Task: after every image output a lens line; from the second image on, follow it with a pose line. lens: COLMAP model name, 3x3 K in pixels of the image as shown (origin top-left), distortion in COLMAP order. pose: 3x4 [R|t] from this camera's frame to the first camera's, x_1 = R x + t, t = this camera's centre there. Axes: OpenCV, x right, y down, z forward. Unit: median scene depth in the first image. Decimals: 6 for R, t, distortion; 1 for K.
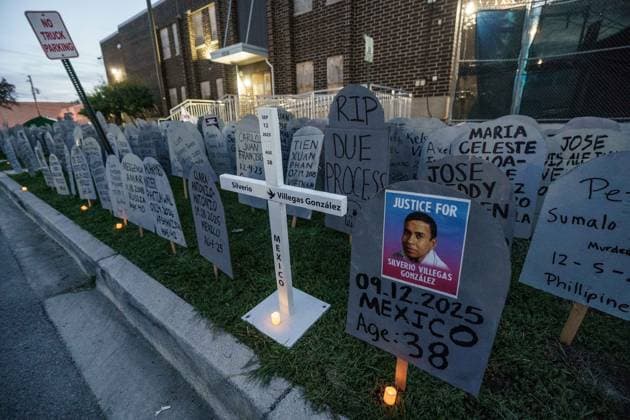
lens RADIAL K [[284.6, 0, 315.0], [0, 284.6, 210.0], [0, 0, 1]] dist [-0.005581, 0.000212]
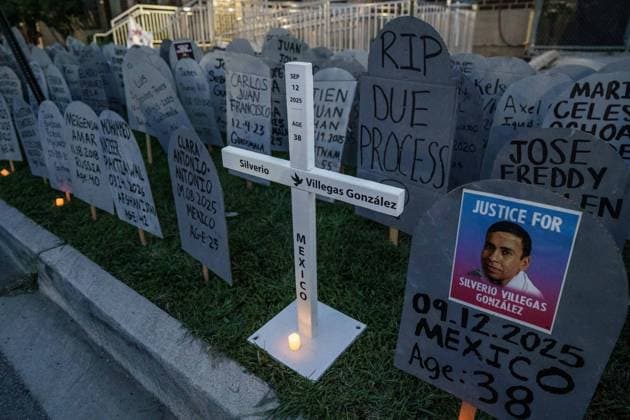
lens RADIAL K [[415.1, 0, 315.0], [0, 415.1, 210.0], [0, 0, 1]] dist [0.000191, 0.002129]
pose [[0.999645, 0.024610, -0.010248, -0.069704], [-0.023589, 0.995656, 0.090067, -0.056147], [0.012420, -0.089793, 0.995883, -0.050779]]
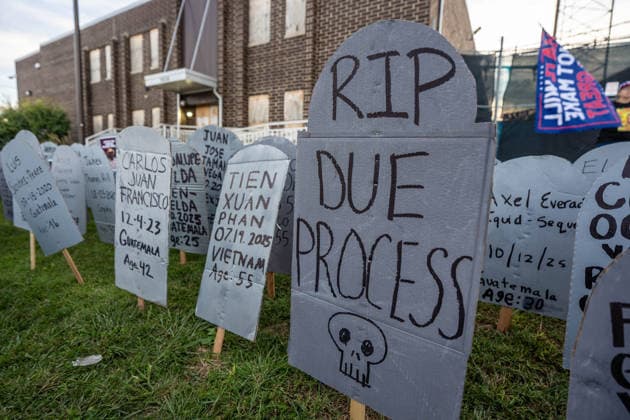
lens RADIAL K [[317.7, 0, 305.6], [0, 317.7, 207.2], [0, 0, 1]] dist [-0.002516, 0.000076]
pose [[0.992005, 0.033816, 0.121581, -0.006429], [-0.012391, 0.984874, -0.172830, -0.120135], [-0.125586, 0.169942, 0.977419, 0.629632]]
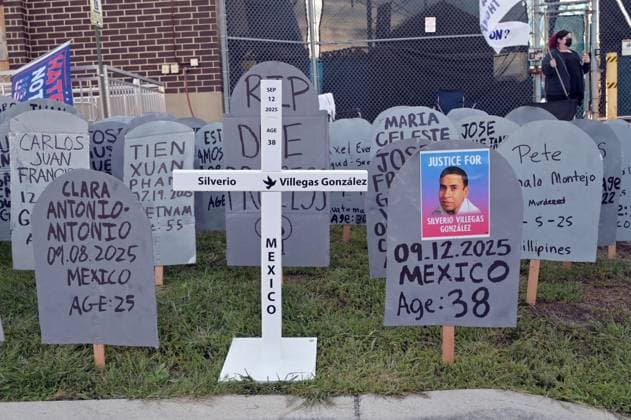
lens RADIAL K [[620.8, 0, 314.3], [0, 620.8, 207.0], [0, 0, 1]] dist [-0.002615, -0.003130]
pose [[0.800380, -0.082430, 0.593799, -0.812210], [0.200452, 0.970289, -0.135495, 0.202452], [-0.564987, 0.227476, 0.793123, -0.331339]]
